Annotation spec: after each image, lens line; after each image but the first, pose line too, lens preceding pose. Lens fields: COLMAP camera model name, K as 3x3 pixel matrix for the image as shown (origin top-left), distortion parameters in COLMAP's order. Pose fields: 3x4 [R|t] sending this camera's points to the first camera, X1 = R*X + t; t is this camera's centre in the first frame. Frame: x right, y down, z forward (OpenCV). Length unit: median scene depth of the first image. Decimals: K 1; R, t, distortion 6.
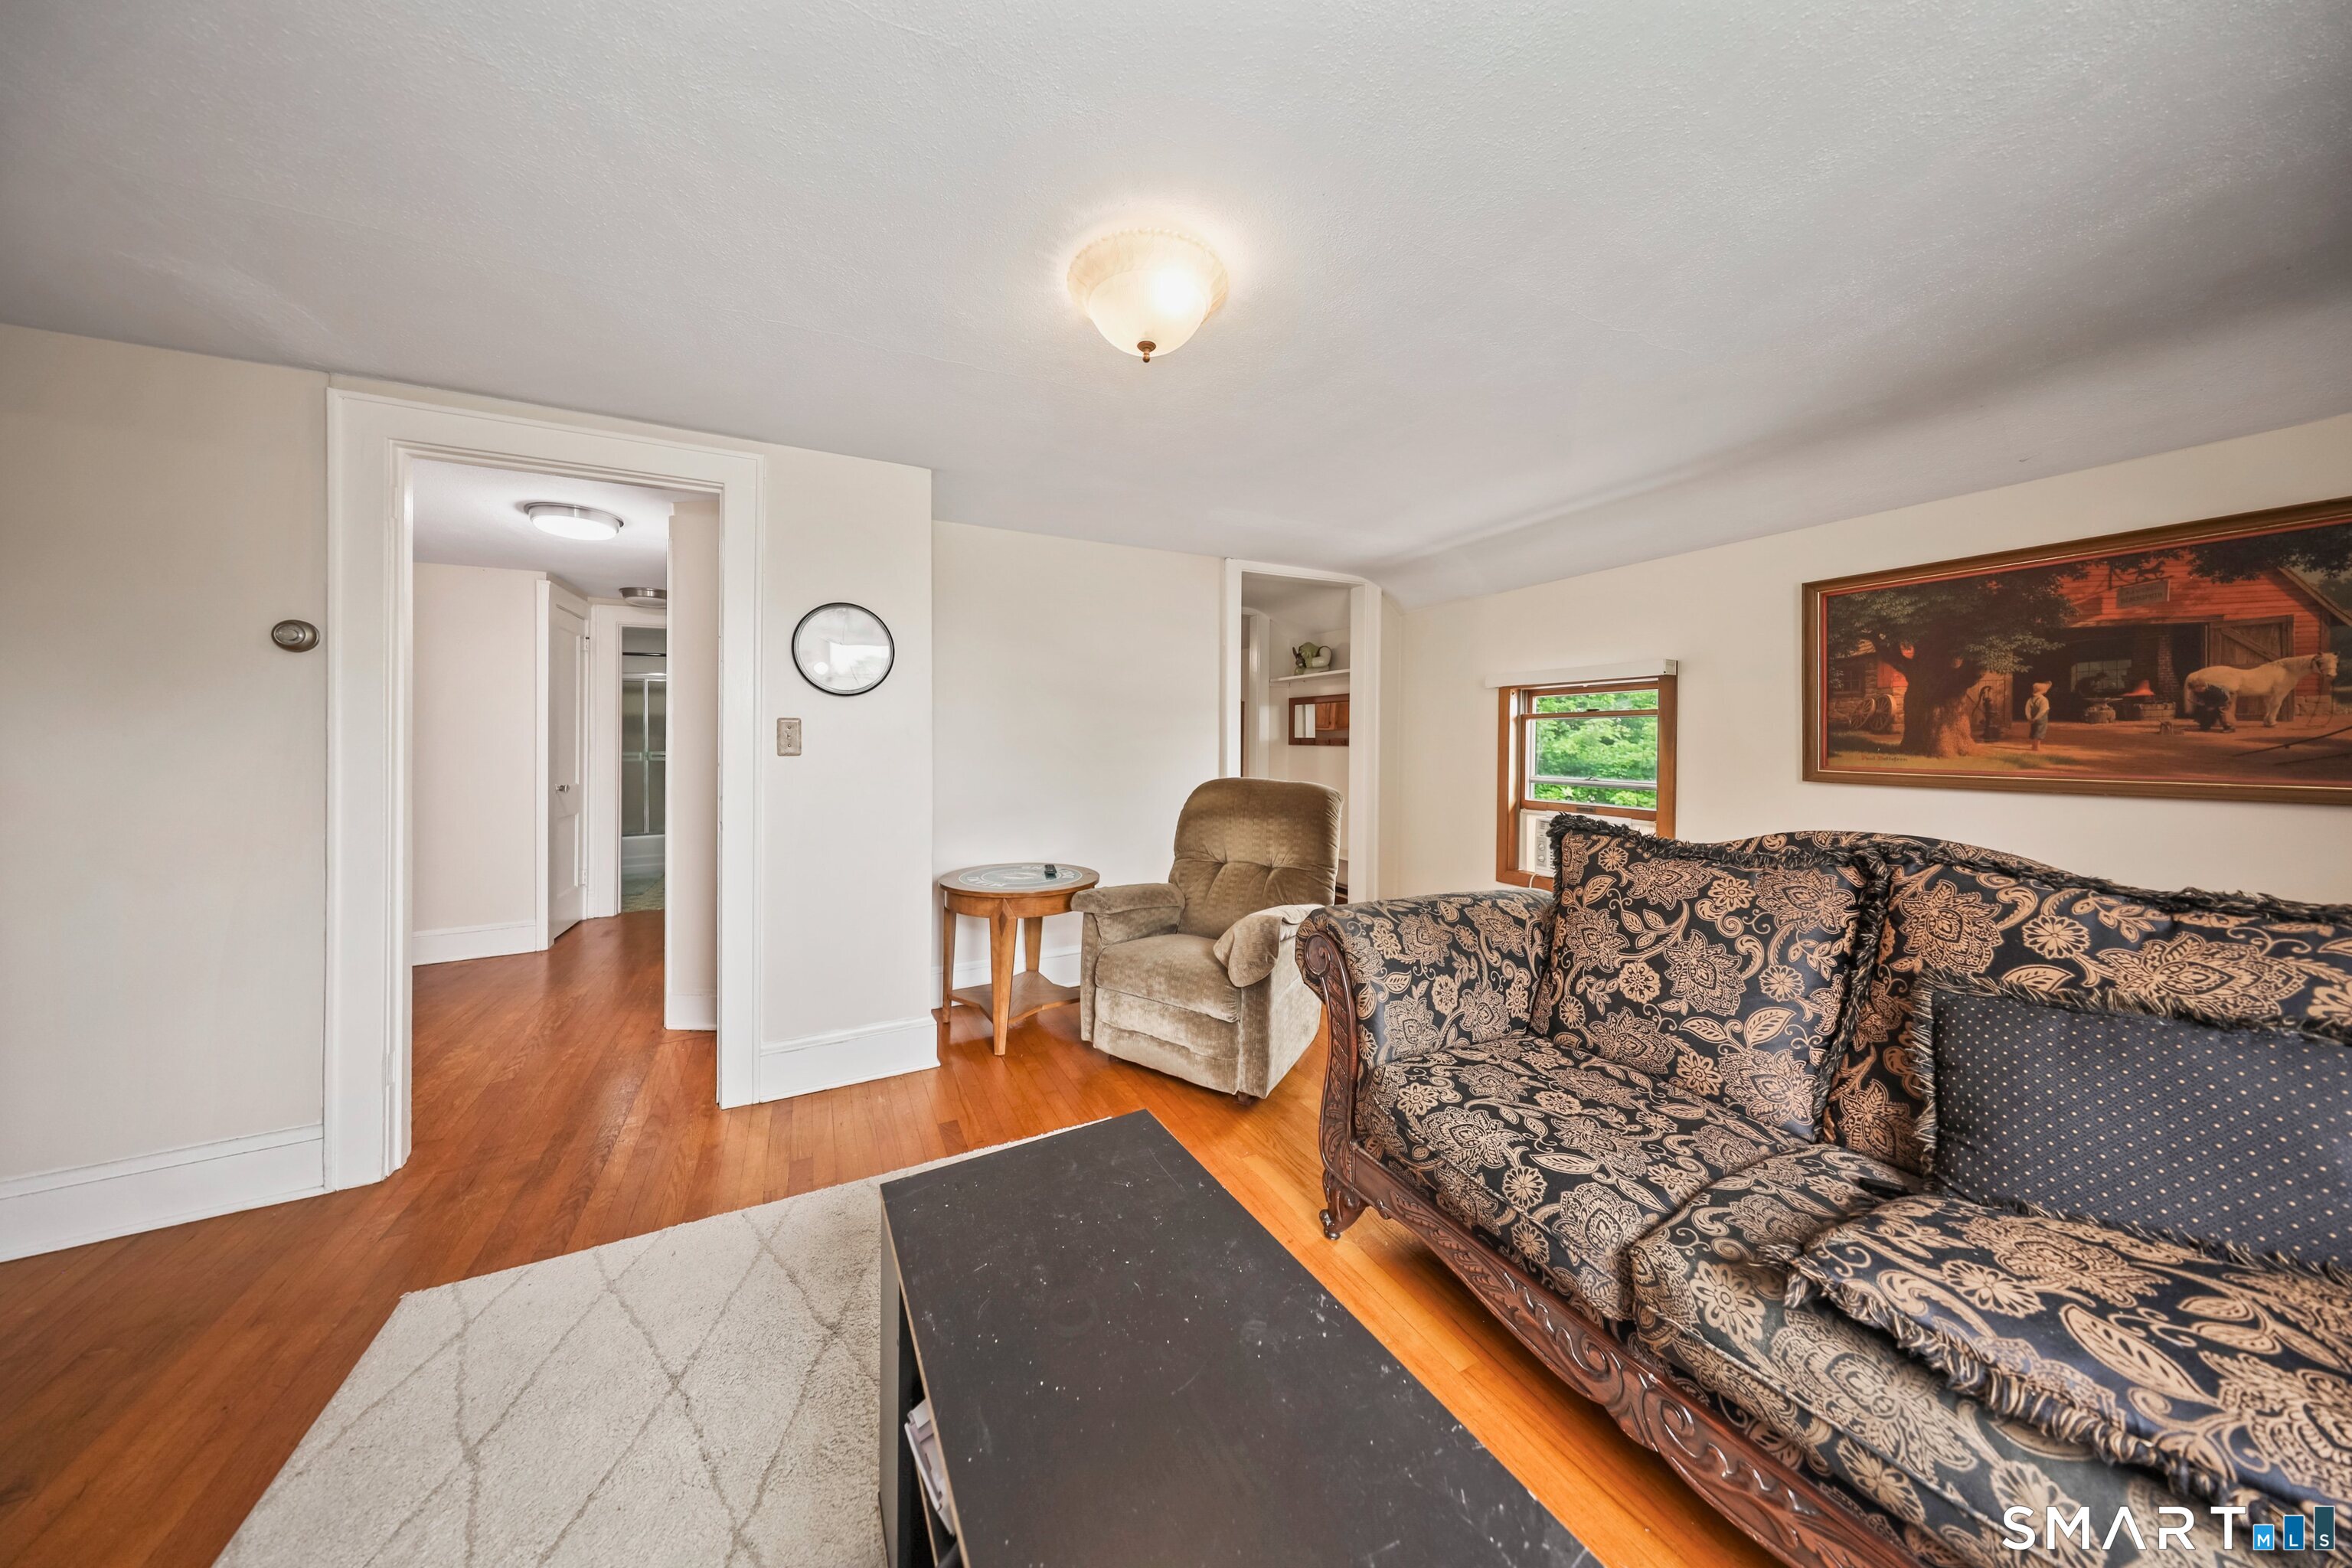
lens RADIAL K [[710.2, 0, 1171.6], [0, 710.2, 776.3], [0, 0, 1]] dist [-0.000635, -0.000056]
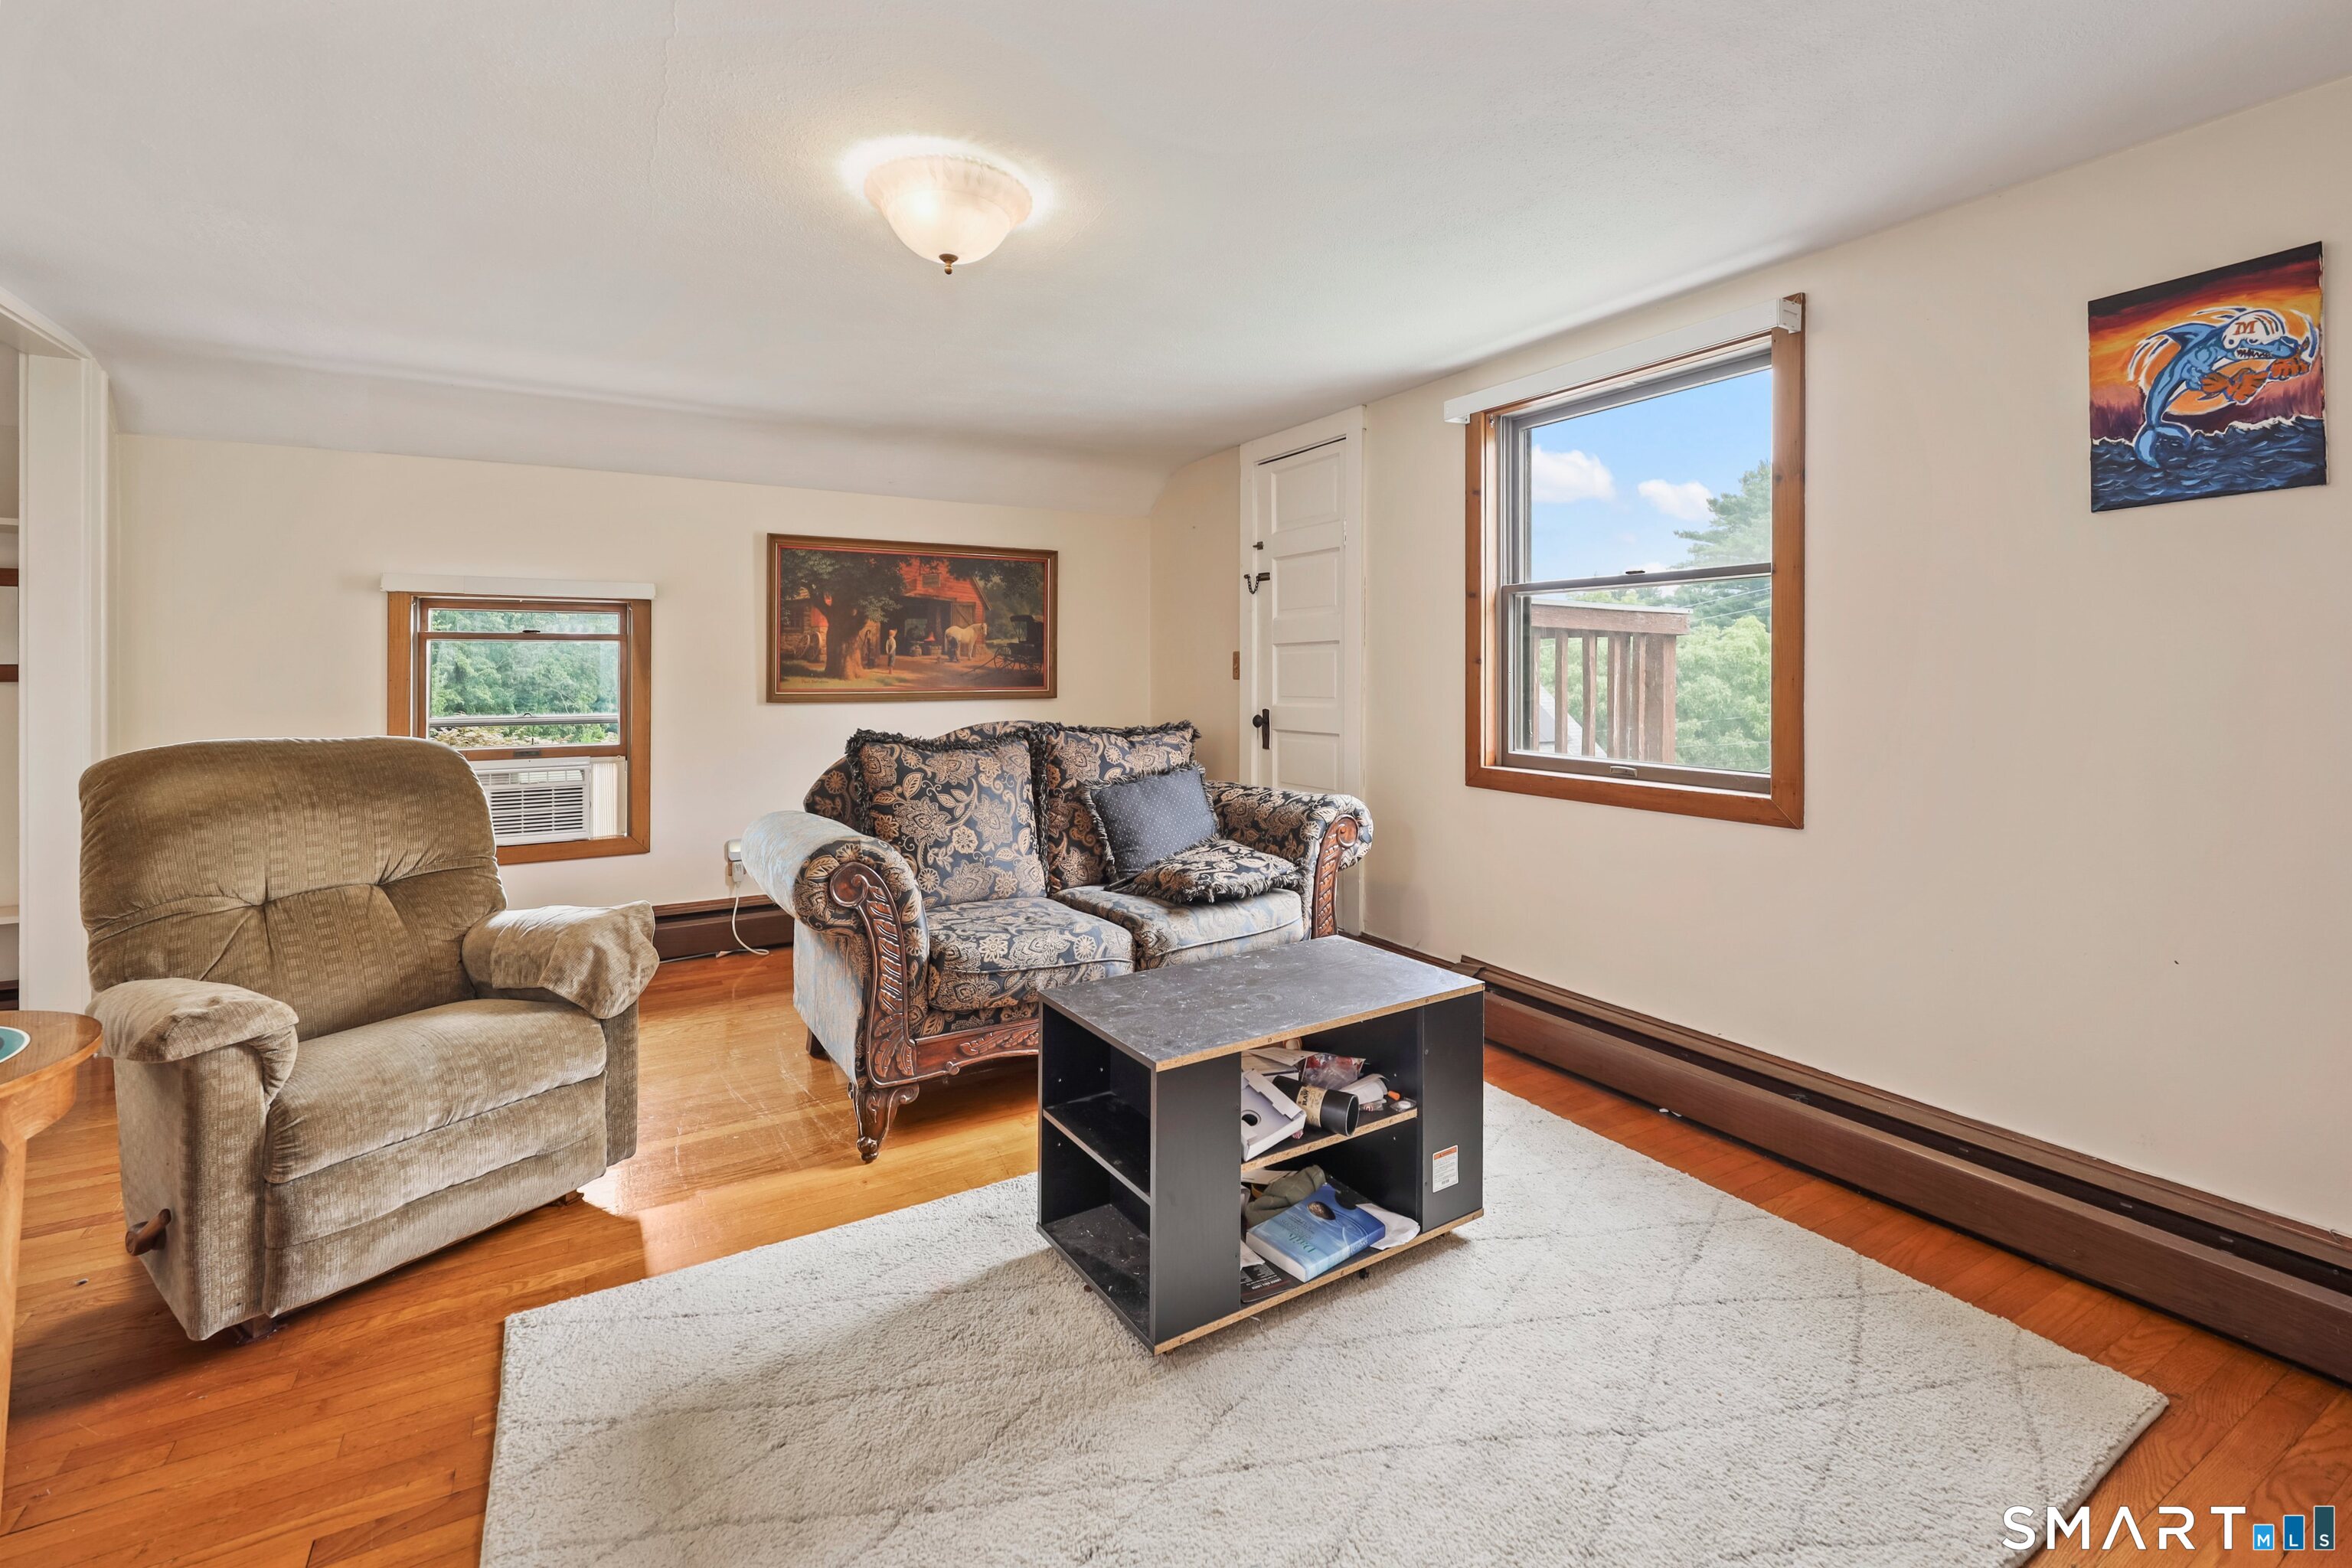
lens RADIAL K [[992.0, 0, 1176.0], [0, 992.0, 784.0], [0, 0, 1]] dist [0.001365, 0.000509]
pose [[-0.070531, -0.113914, 0.990984, -1.035606], [0.055244, 0.991487, 0.117904, -0.020501], [-0.995979, 0.063062, -0.063638, 0.567134]]
